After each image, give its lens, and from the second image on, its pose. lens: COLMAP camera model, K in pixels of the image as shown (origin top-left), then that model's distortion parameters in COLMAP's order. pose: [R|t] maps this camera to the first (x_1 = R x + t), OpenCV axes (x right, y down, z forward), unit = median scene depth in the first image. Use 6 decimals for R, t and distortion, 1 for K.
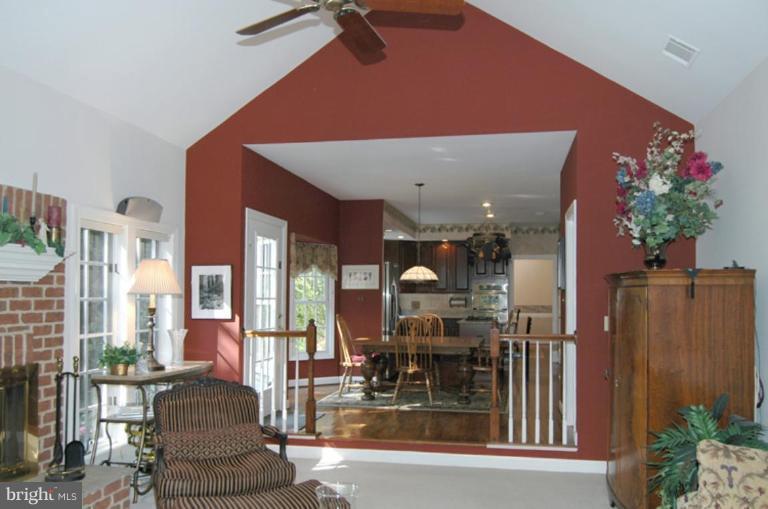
lens RADIAL K [[670.1, 0, 385.5], [0, 670.1, 292.8], [0, 0, 1]] dist [-0.018667, -0.007784]
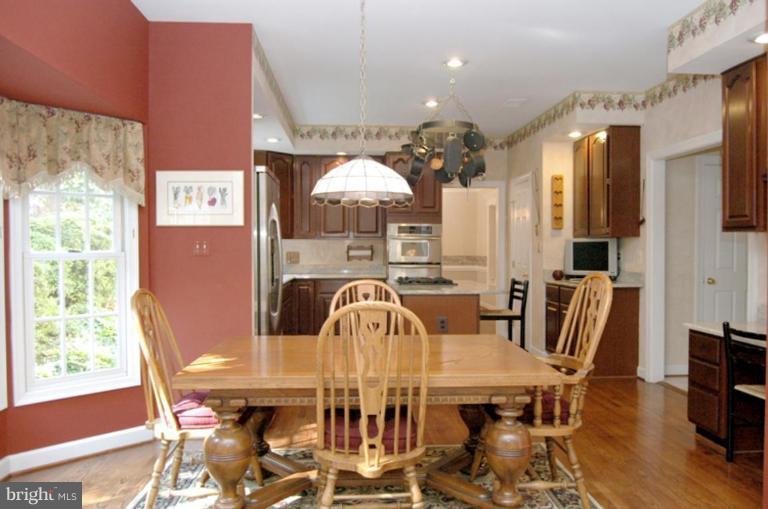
lens RADIAL K [[584.5, 0, 387.8], [0, 584.5, 255.6], [0, 0, 1]] dist [0.012321, -0.000109]
pose [[0.962745, -0.012318, 0.270131, -0.023124], [0.007161, 0.999773, 0.020069, 0.007743], [-0.270316, -0.017387, 0.962615, 0.590955]]
